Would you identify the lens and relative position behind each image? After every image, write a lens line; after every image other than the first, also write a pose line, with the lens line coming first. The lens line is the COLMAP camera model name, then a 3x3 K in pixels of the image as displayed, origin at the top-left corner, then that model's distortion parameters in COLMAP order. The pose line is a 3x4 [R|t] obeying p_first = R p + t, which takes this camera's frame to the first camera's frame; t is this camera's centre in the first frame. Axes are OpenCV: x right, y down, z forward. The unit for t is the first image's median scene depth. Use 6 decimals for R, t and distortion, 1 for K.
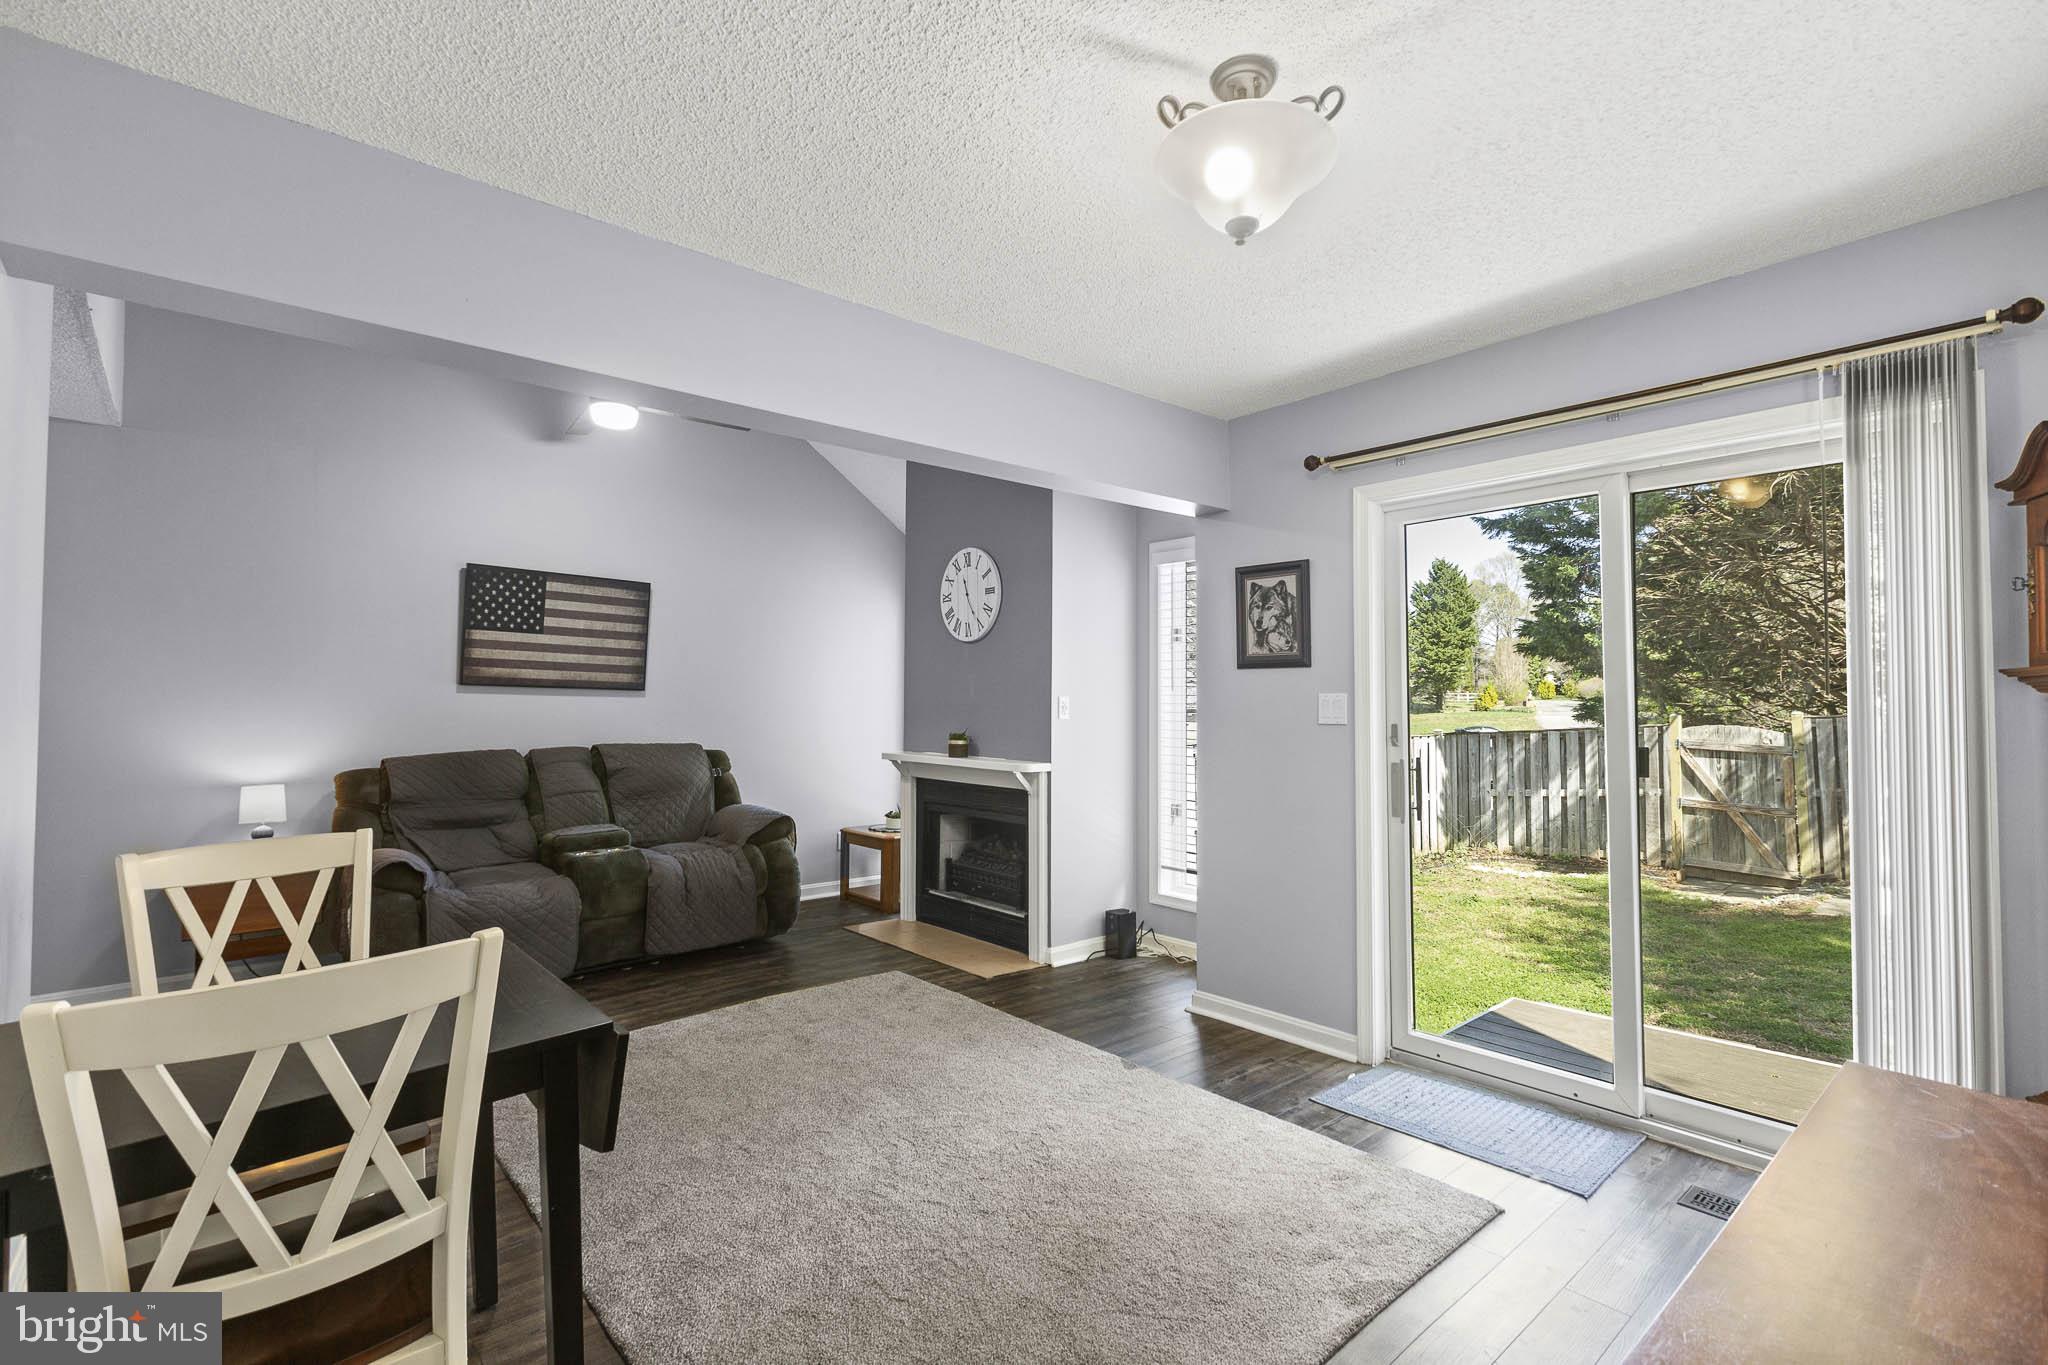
lens RADIAL K [[925.8, 0, 1024.0], [0, 925.8, 682.5], [0, 0, 1]] dist [-0.000299, -0.000473]
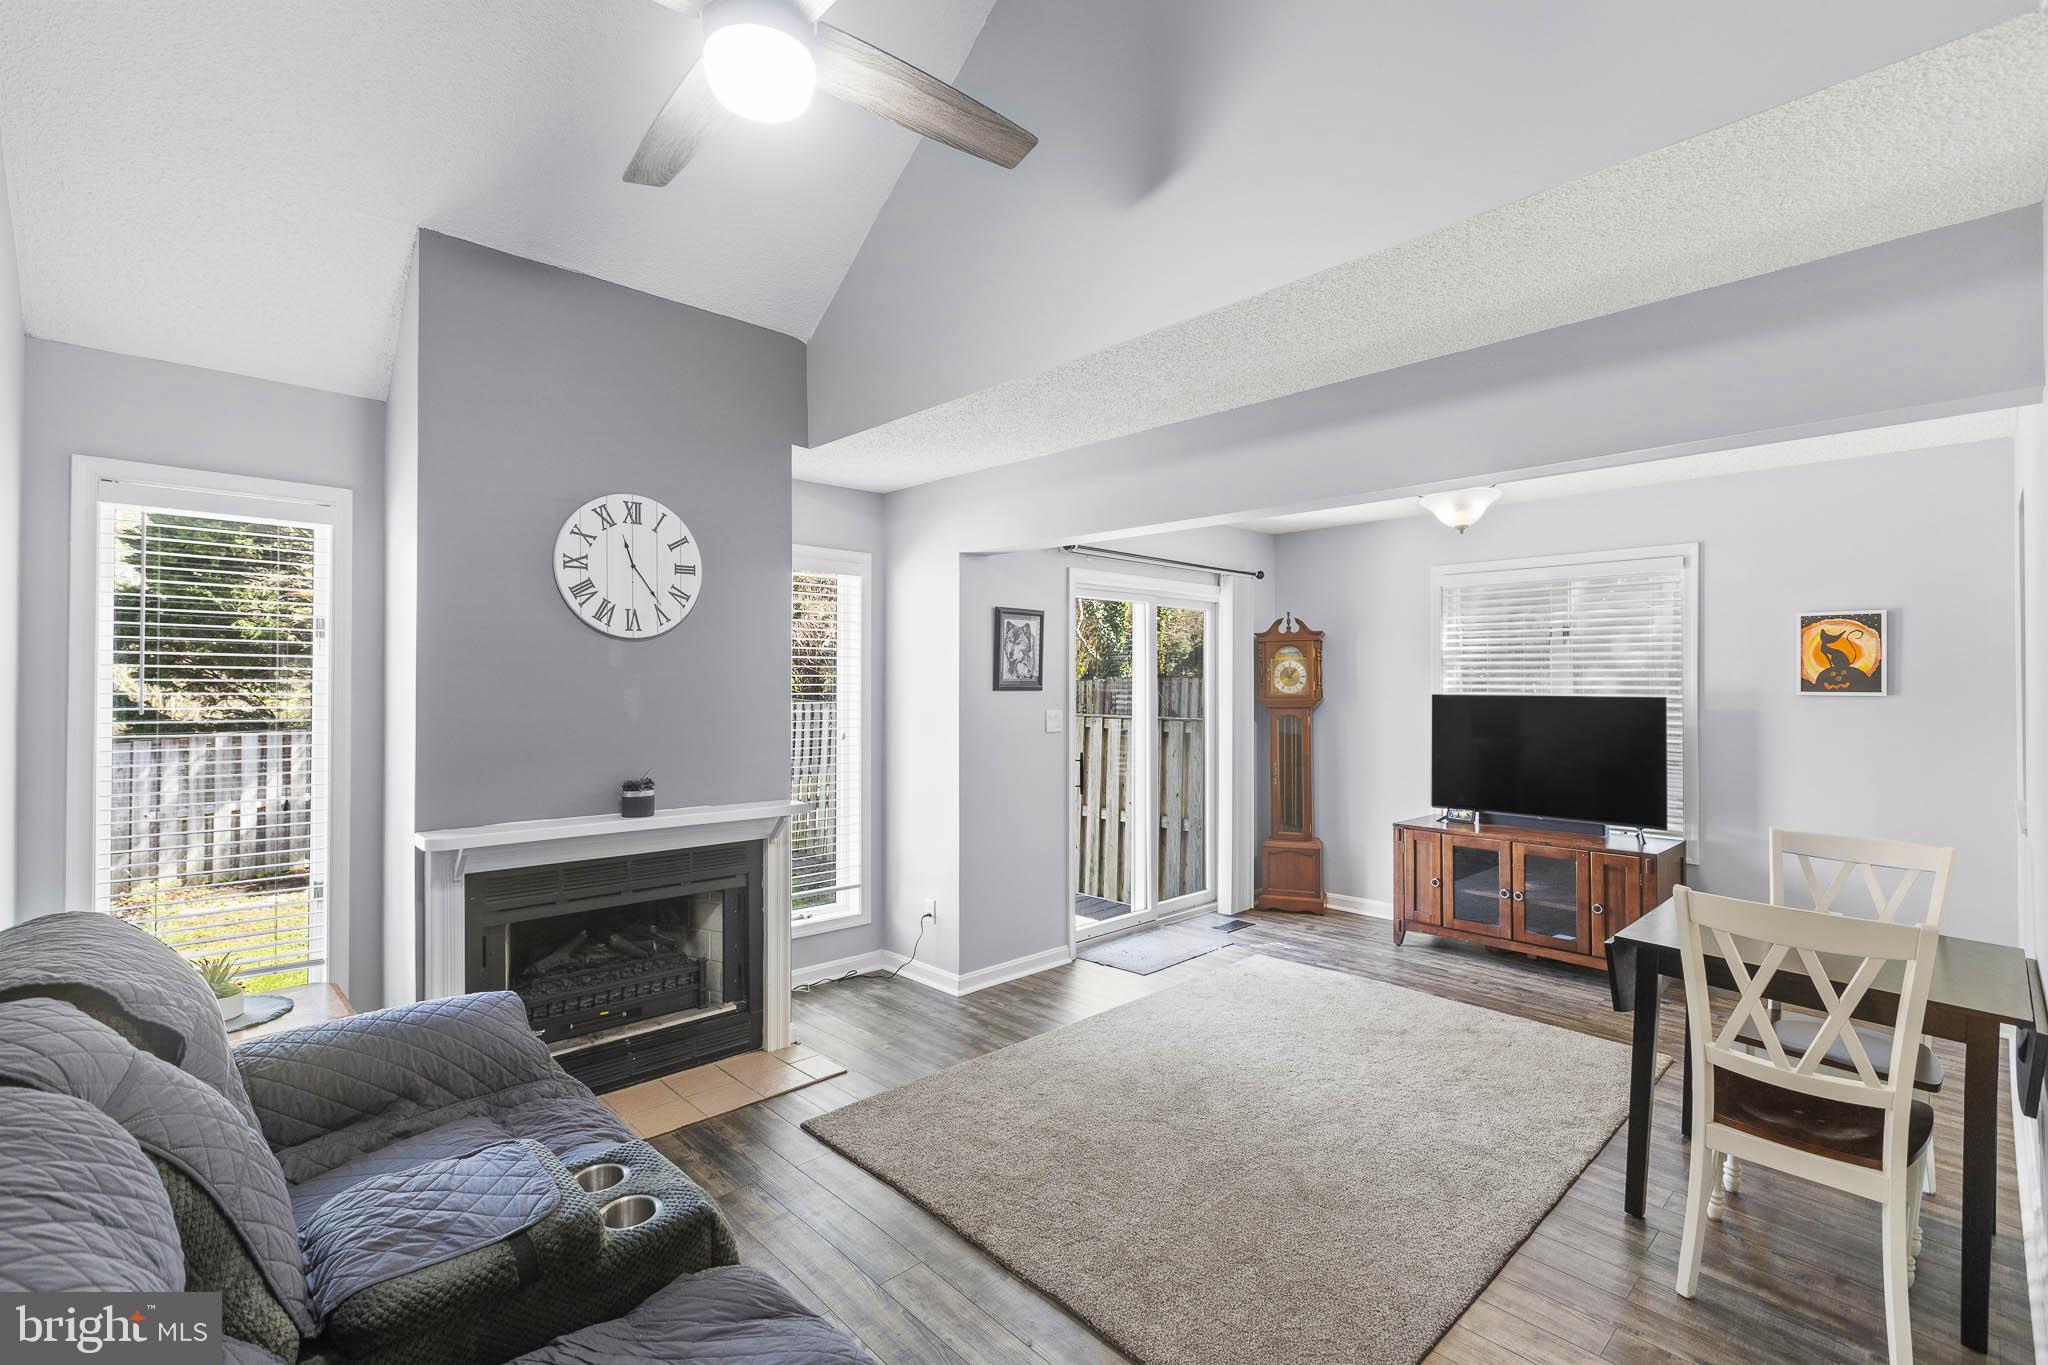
lens RADIAL K [[925.8, 0, 1024.0], [0, 925.8, 682.5], [0, 0, 1]] dist [-0.000299, -0.000473]
pose [[-0.034463, 0.000098, 0.999406, -0.757378], [-0.022836, 0.999739, -0.000886, -0.019544], [-0.999145, -0.022853, -0.034452, 0.780168]]
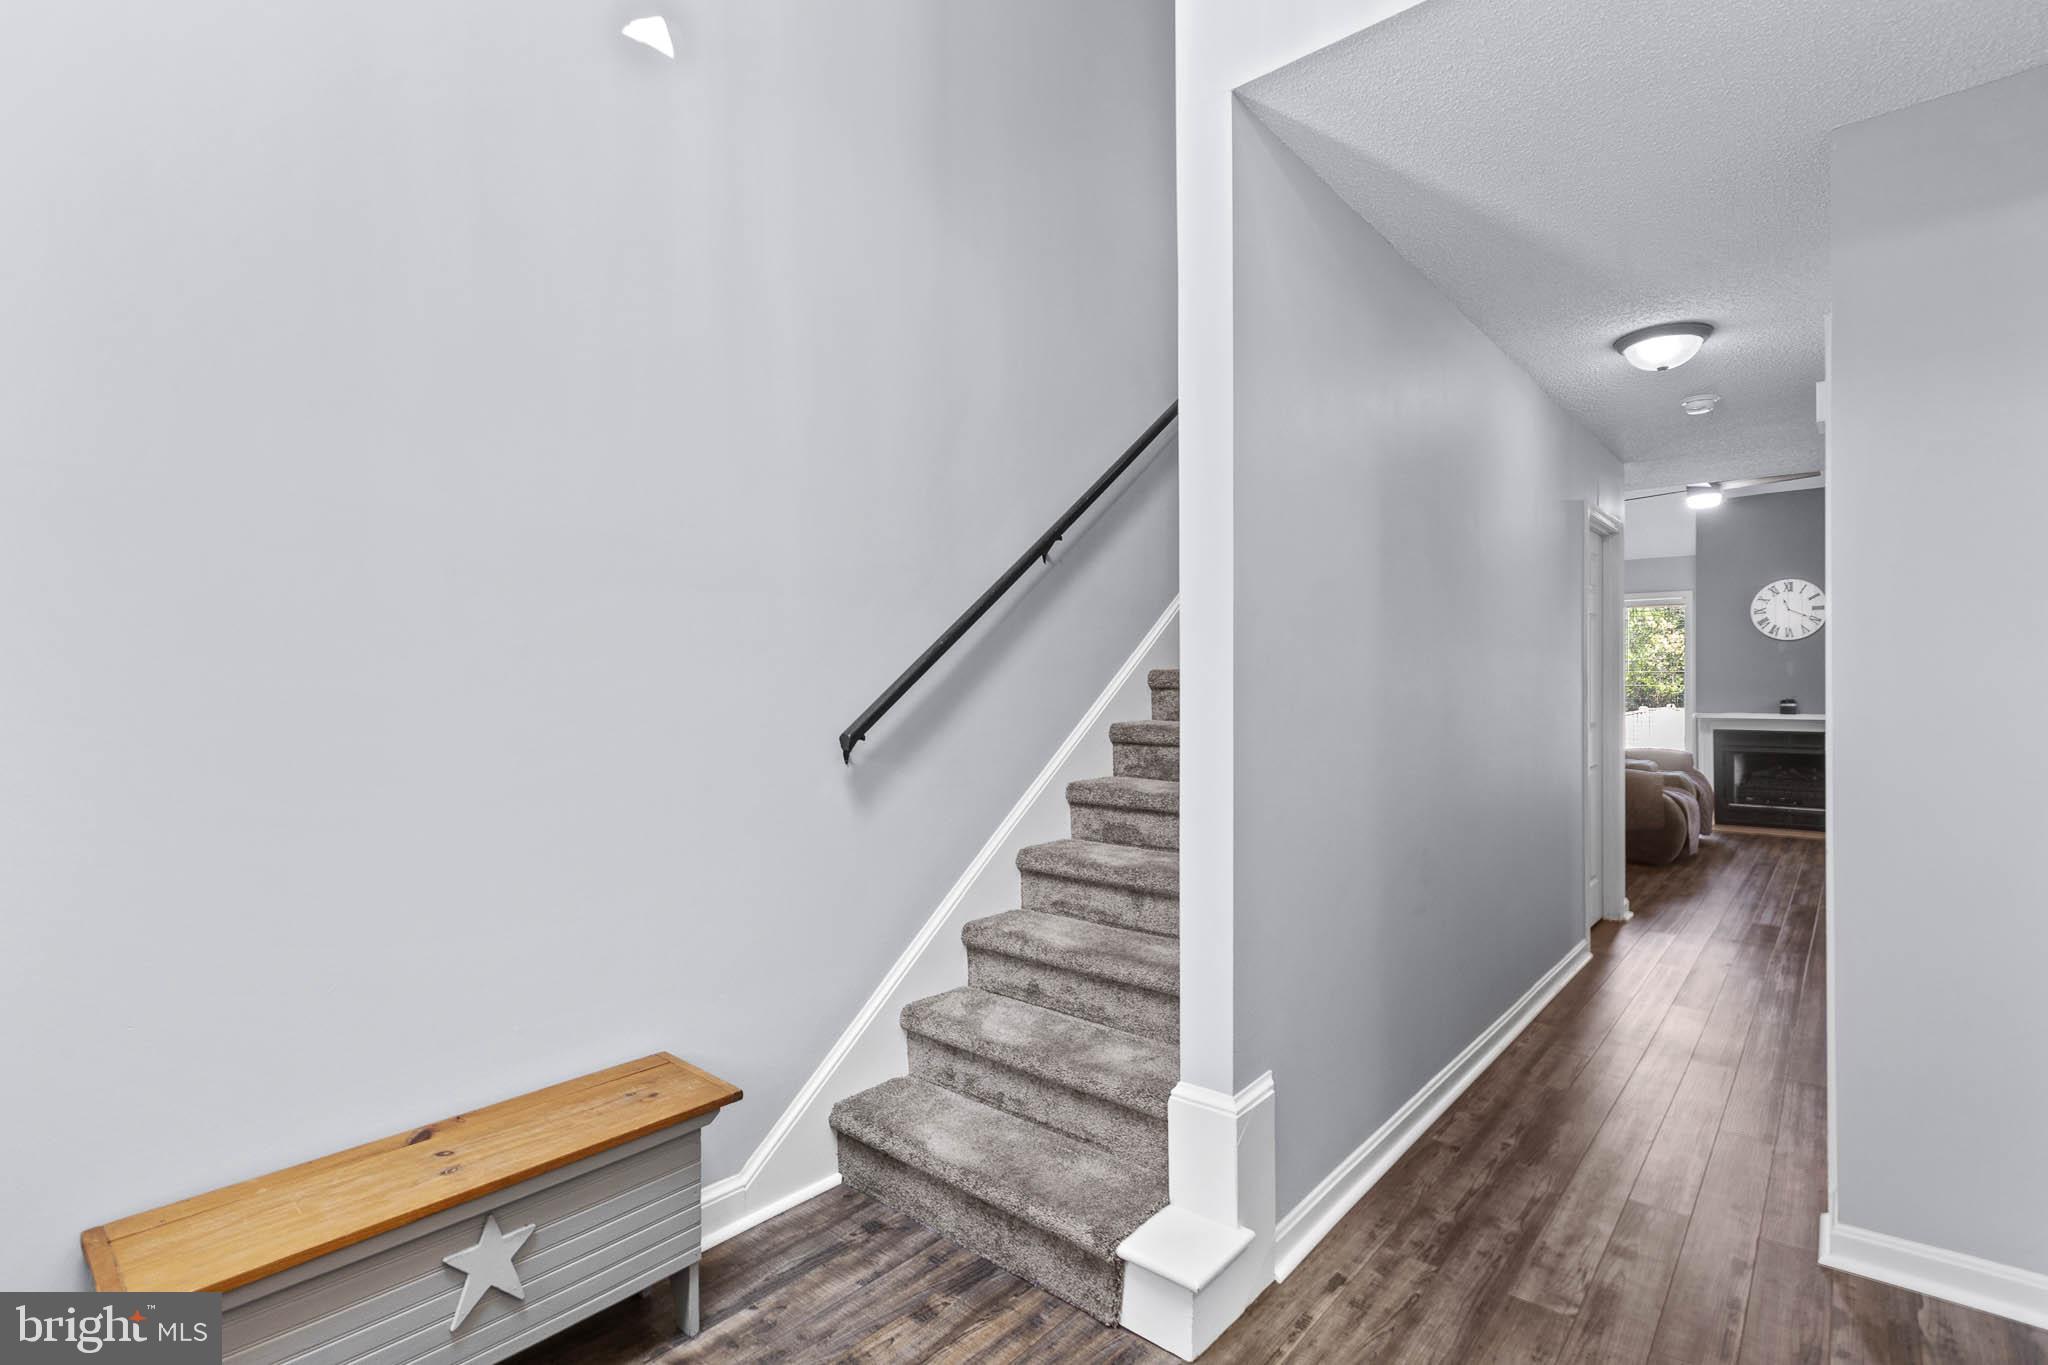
lens RADIAL K [[925.8, 0, 1024.0], [0, 925.8, 682.5], [0, 0, 1]] dist [-0.000299, -0.000473]
pose [[0.992563, -0.001395, 0.121725, -1.589398], [-0.000516, 0.999877, 0.015665, 0.003179], [-0.121732, -0.015611, 0.992440, -0.398872]]
